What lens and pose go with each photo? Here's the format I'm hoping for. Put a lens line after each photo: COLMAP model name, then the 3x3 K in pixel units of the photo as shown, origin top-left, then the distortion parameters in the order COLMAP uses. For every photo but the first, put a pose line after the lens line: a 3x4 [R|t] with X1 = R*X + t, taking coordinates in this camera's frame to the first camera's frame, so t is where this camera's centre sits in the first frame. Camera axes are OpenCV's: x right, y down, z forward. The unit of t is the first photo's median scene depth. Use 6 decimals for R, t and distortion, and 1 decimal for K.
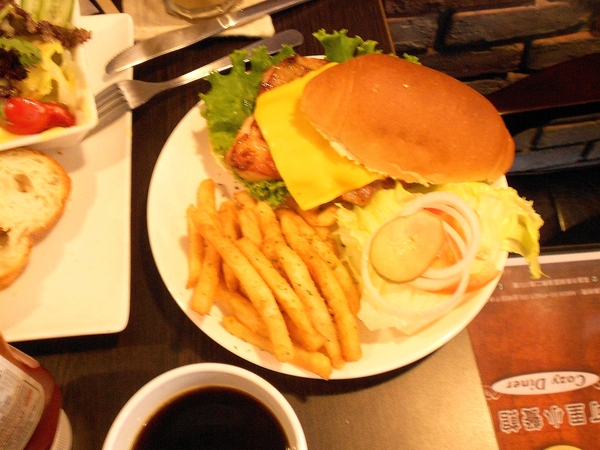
lens RADIAL K [[653.2, 0, 314.2], [0, 653.2, 226.4], [0, 0, 1]] dist [-0.035100, 0.000000]
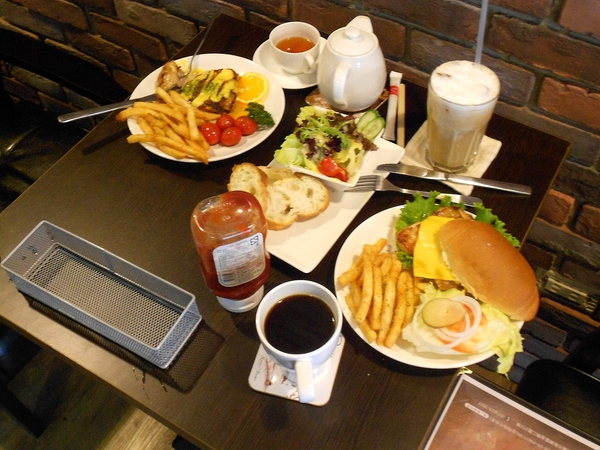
lens RADIAL K [[653.2, 0, 323.7], [0, 653.2, 235.9], [0, 0, 1]] dist [-0.035100, 0.000000]
pose [[0.769719, 0.500650, -0.396084, 0.476326], [-0.564469, 0.823555, -0.055972, 0.136243], [0.298175, 0.266659, 0.916507, -0.855050]]
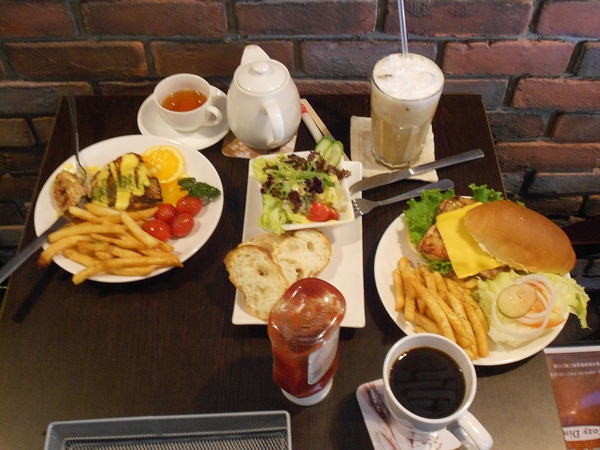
lens RADIAL K [[653.2, 0, 317.4], [0, 653.2, 232.7], [0, 0, 1]] dist [-0.035100, 0.000000]
pose [[0.991213, 0.110064, -0.073372, -0.293324], [-0.120768, 0.979294, -0.162477, 0.198393], [0.053970, 0.169910, 0.983981, -0.868928]]
